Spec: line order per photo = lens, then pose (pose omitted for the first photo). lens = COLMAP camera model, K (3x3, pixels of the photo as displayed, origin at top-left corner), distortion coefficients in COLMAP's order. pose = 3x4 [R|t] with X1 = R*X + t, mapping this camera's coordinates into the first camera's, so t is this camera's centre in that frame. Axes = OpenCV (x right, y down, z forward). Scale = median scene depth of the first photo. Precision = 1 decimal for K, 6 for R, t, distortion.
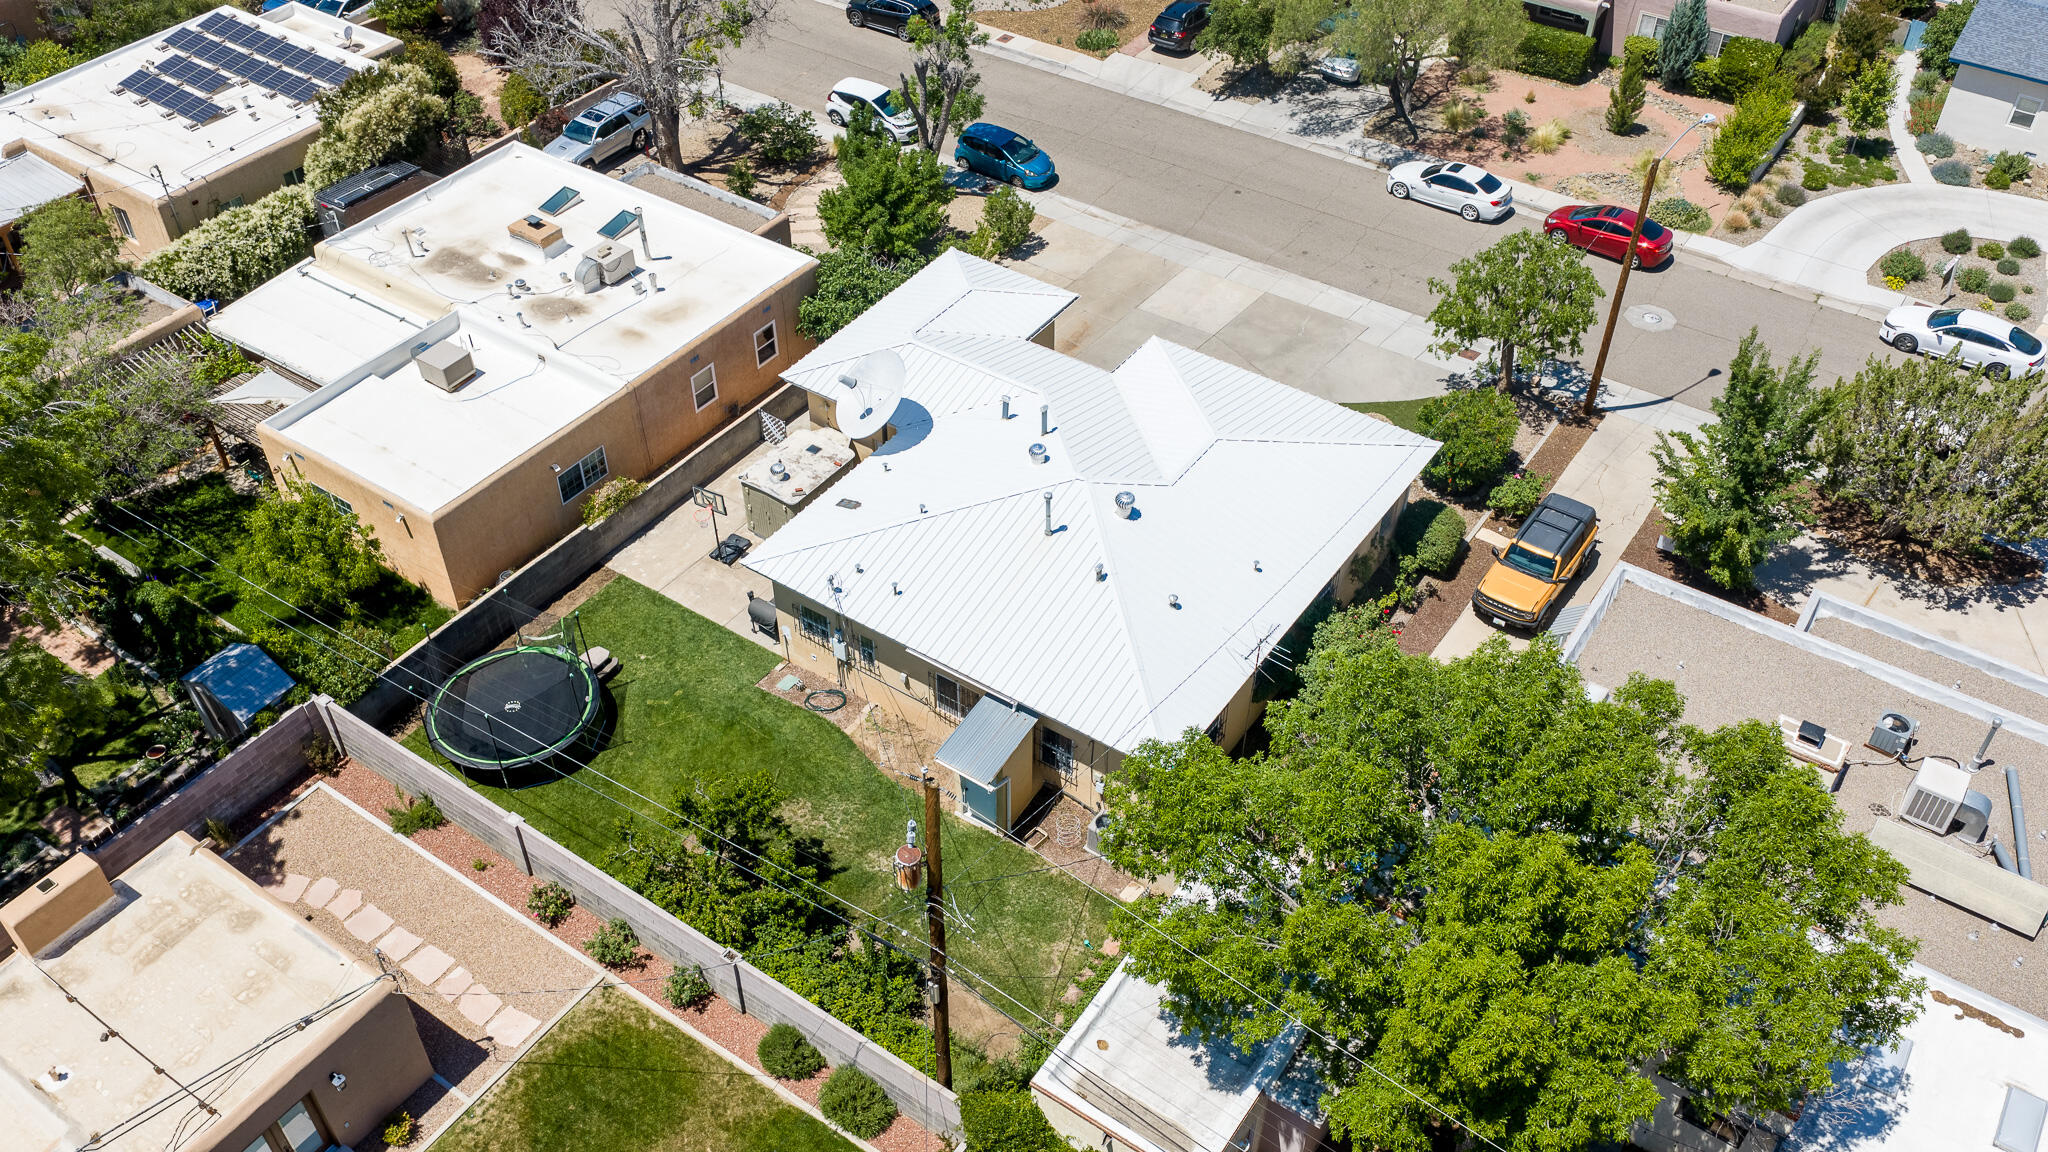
lens RADIAL K [[1692.6, 0, 1031.3], [0, 1692.6, 581.3], [0, 0, 1]] dist [0.026188, -0.064923]
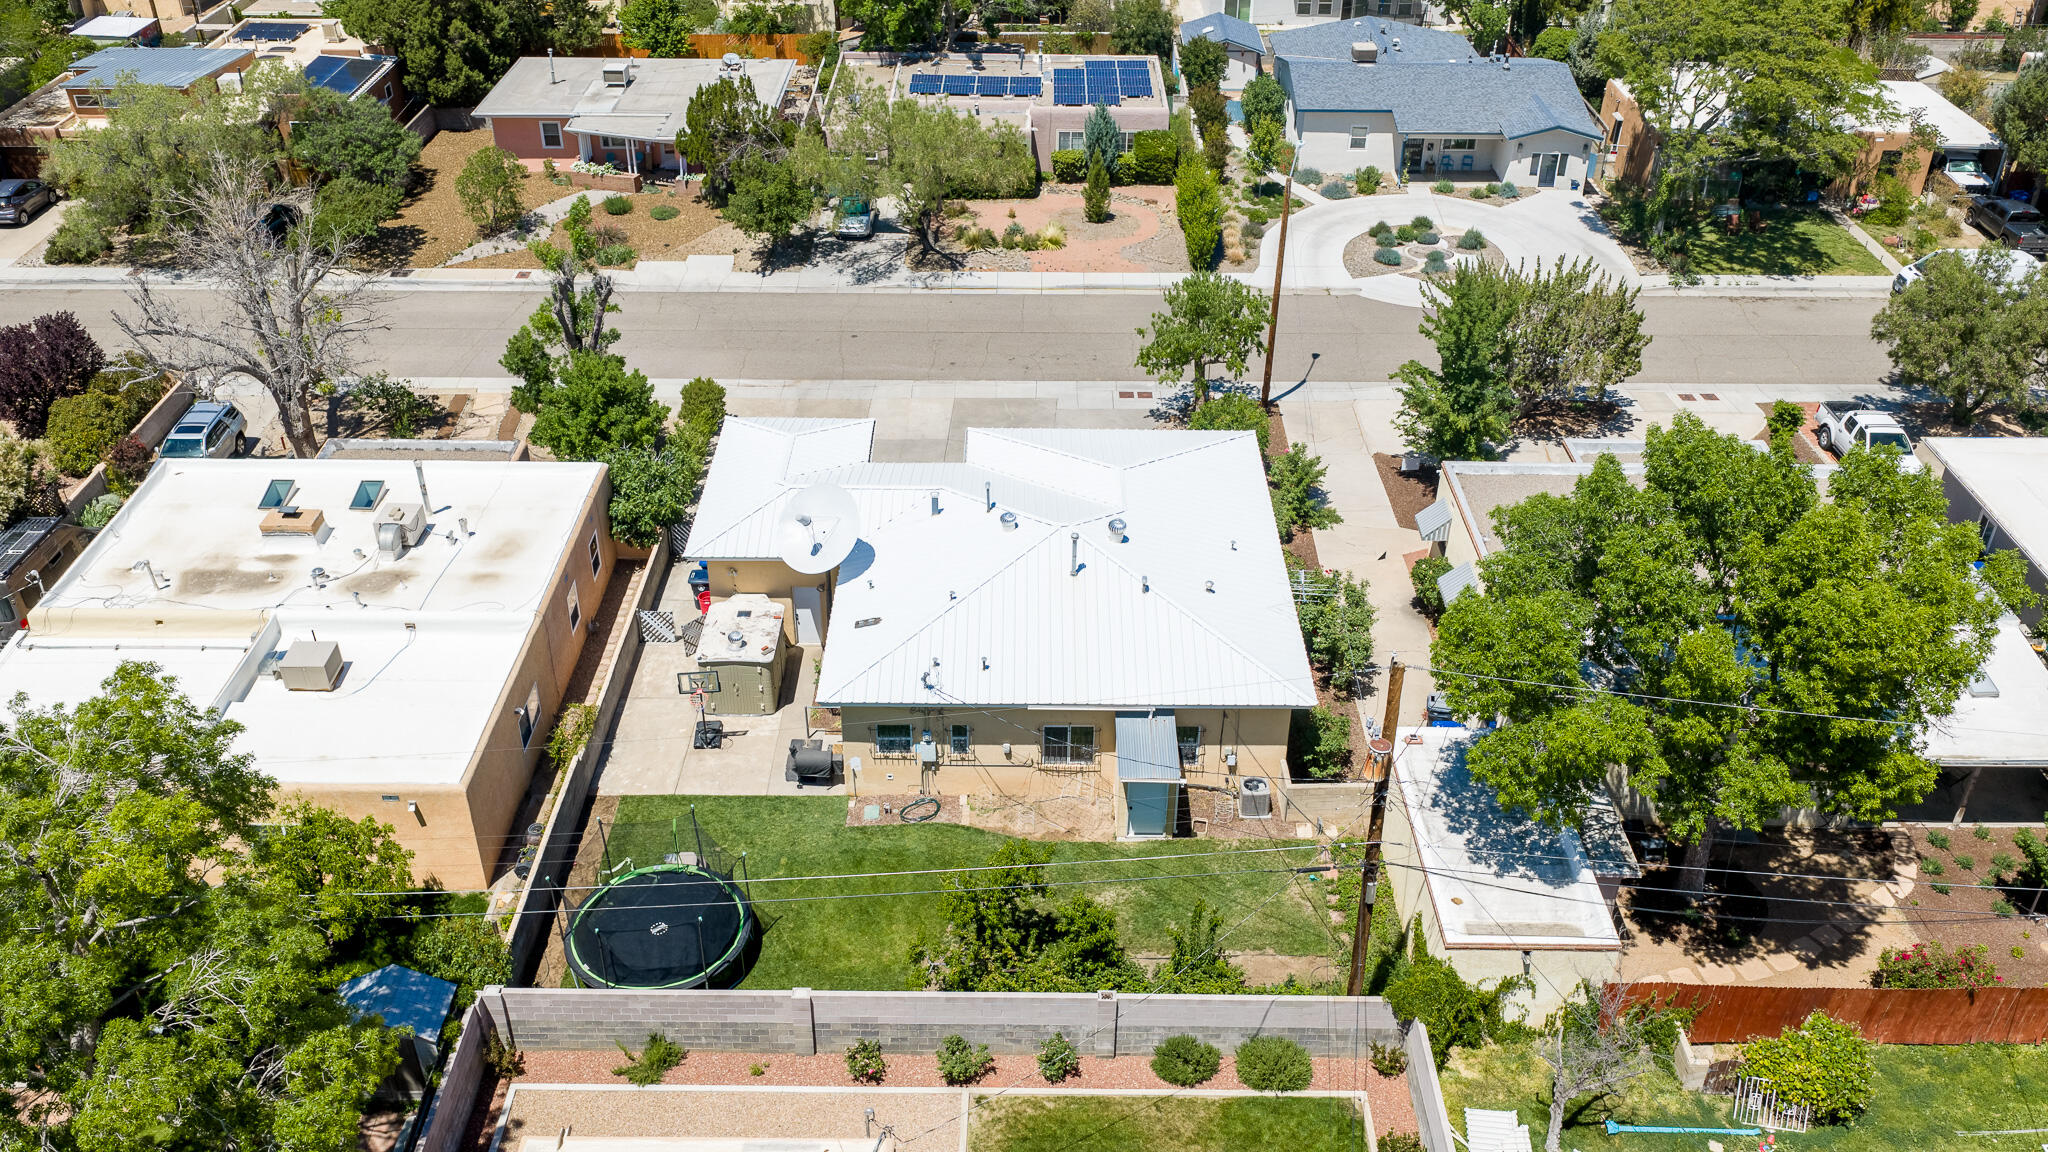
lens RADIAL K [[1692.6, 0, 1031.3], [0, 1692.6, 581.3], [0, 0, 1]] dist [0.026188, -0.064923]
pose [[0.825713, -0.303715, 0.475348, -0.443009], [0.372661, 0.926307, -0.055491, 0.021588], [-0.423465, 0.222963, 0.878046, 0.051157]]
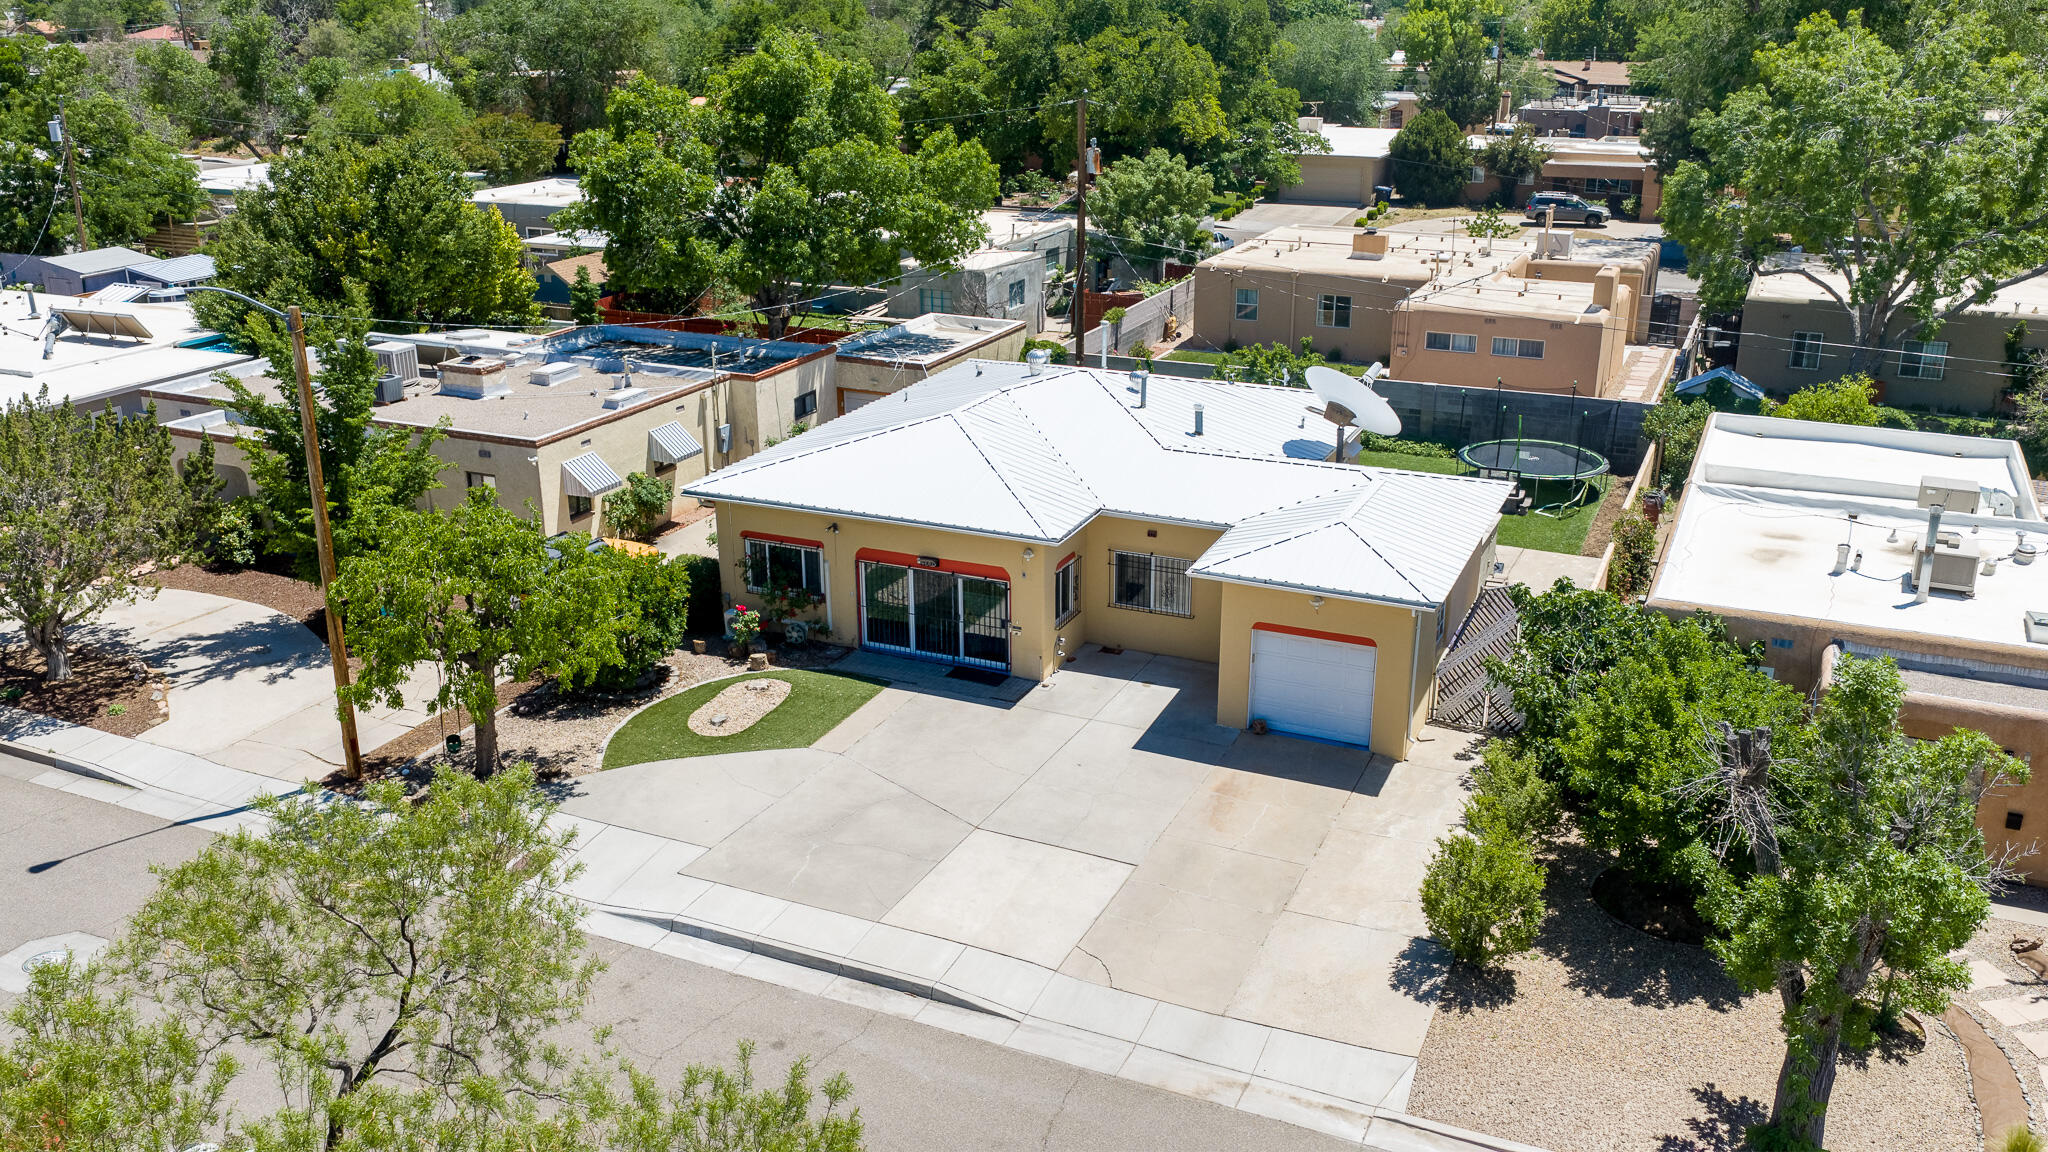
lens RADIAL K [[1645.1, 0, 1031.2], [0, 1645.1, 627.8], [0, 0, 1]] dist [0.024969, -0.003308]
pose [[-0.984640, 0.059052, -0.164307, 0.196392], [-0.120110, 0.453907, 0.882917, -0.722228], [0.126718, 0.889090, -0.439842, 1.333295]]
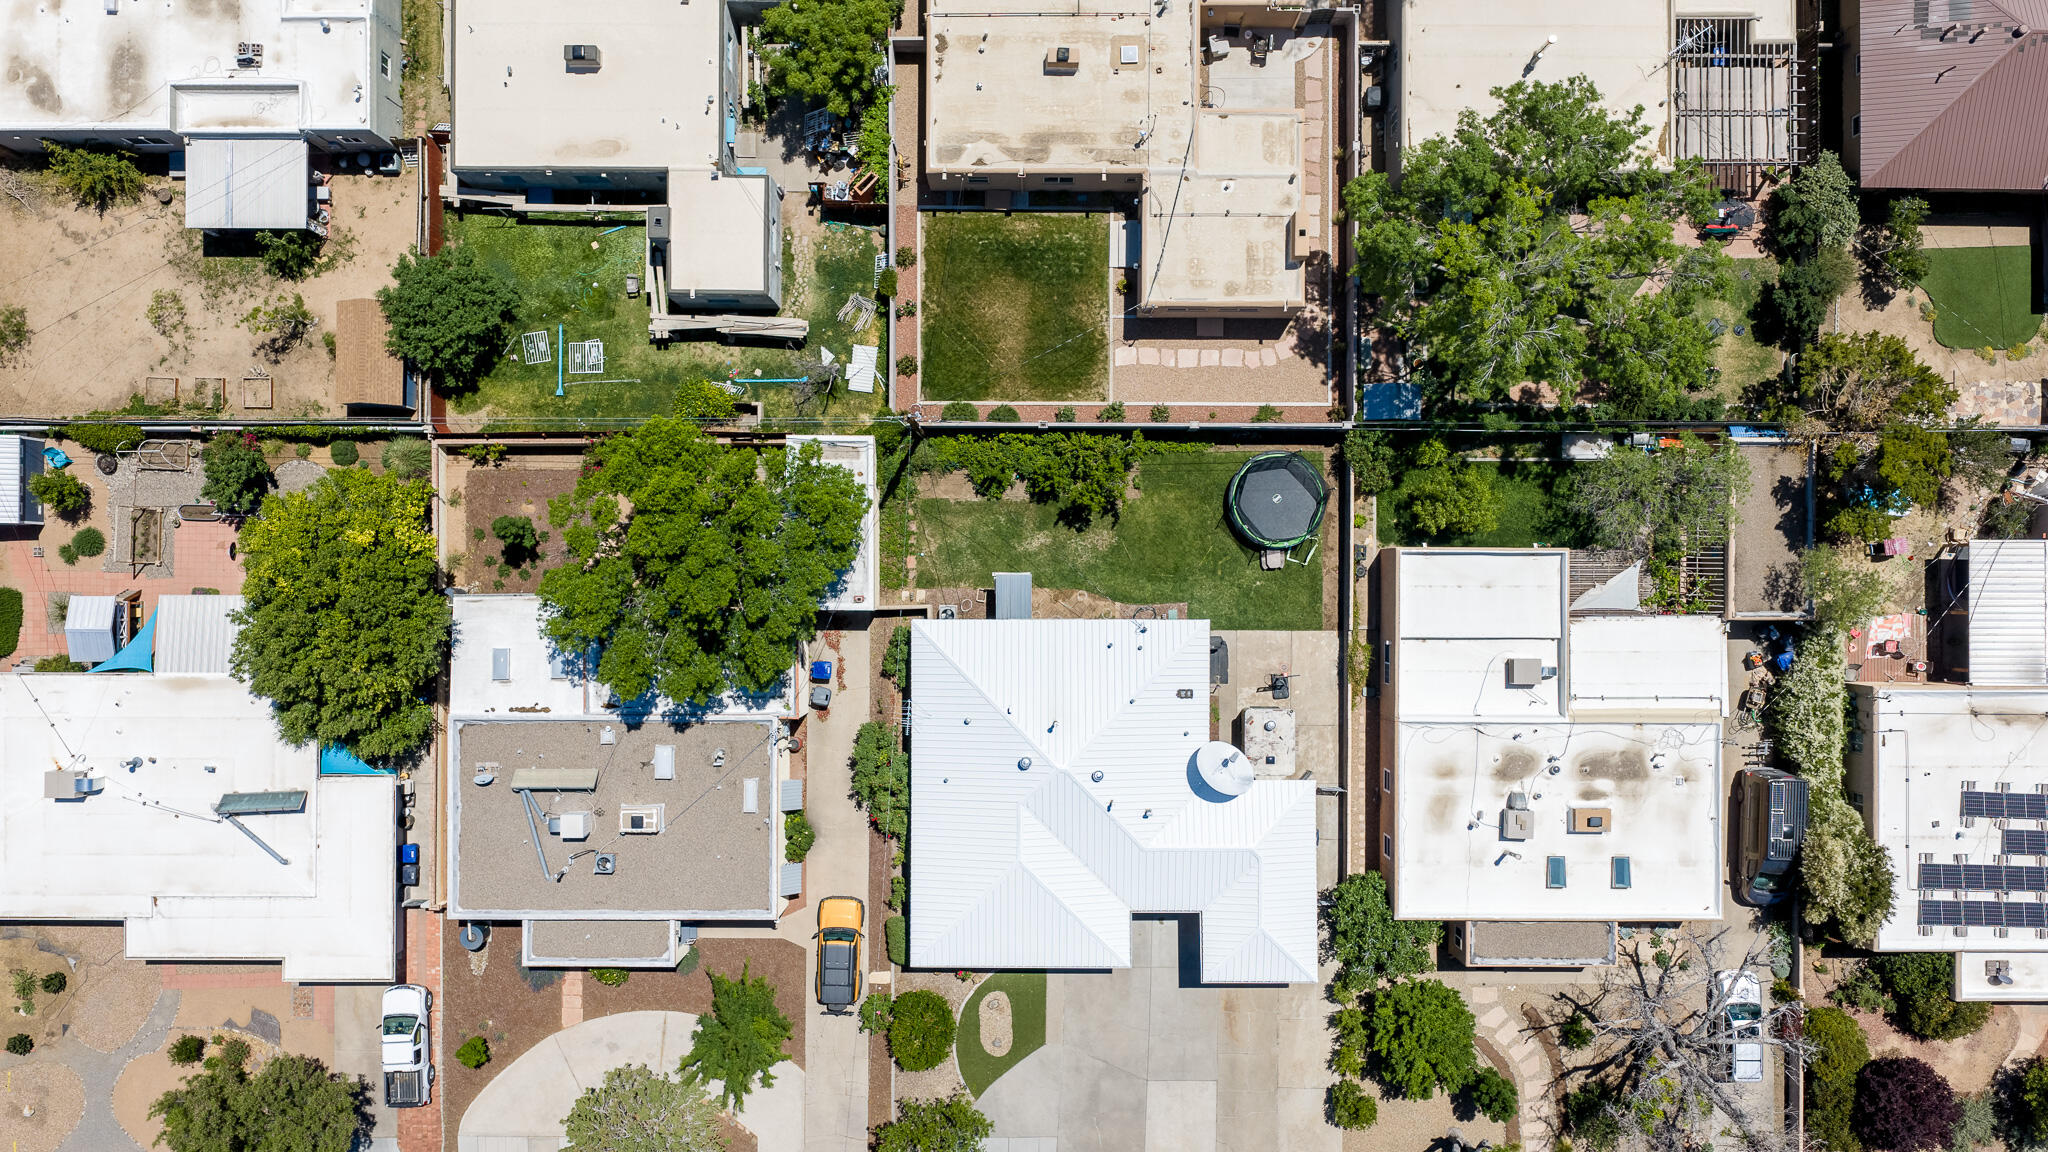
lens RADIAL K [[1692.6, 0, 1031.3], [0, 1692.6, 581.3], [0, 0, 1]] dist [0.026188, -0.064923]
pose [[-0.826355, 0.563150, -0.000433, -0.040797], [-0.377546, -0.553433, 0.742409, -0.996030], [0.417848, 0.613657, 0.669947, -0.186473]]
